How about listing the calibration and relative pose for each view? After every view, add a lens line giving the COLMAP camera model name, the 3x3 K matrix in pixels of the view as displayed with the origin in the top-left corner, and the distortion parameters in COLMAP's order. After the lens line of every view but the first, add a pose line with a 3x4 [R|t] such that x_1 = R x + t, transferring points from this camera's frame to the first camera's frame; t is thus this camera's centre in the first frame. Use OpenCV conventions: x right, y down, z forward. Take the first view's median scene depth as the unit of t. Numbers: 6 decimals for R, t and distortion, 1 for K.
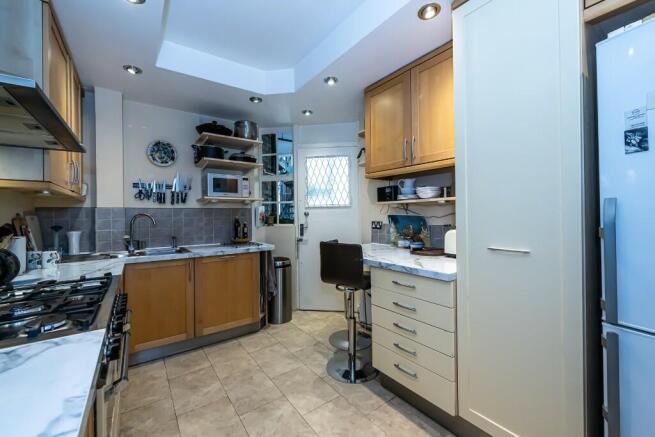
lens RADIAL K [[267.7, 0, 327.5], [0, 267.7, 218.5], [0, 0, 1]] dist [0.000186, -0.000062]
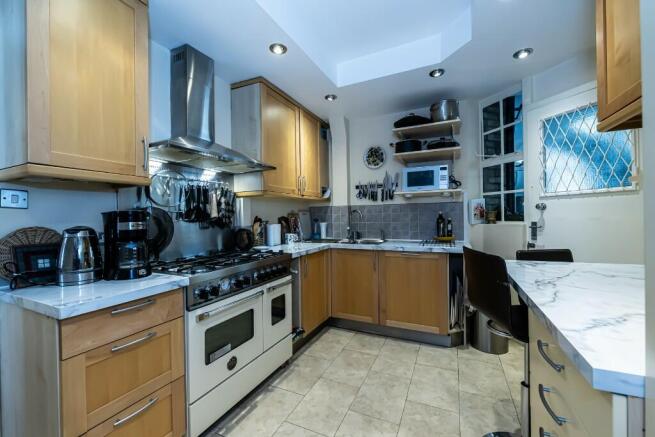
lens RADIAL K [[267.7, 0, 327.5], [0, 267.7, 218.5], [0, 0, 1]] dist [0.000186, -0.000062]
pose [[0.482438, 0.012409, -0.875842, 0.302211], [-0.000431, 0.999903, 0.013929, 0.004161], [0.875930, -0.006342, 0.482397, 0.270688]]
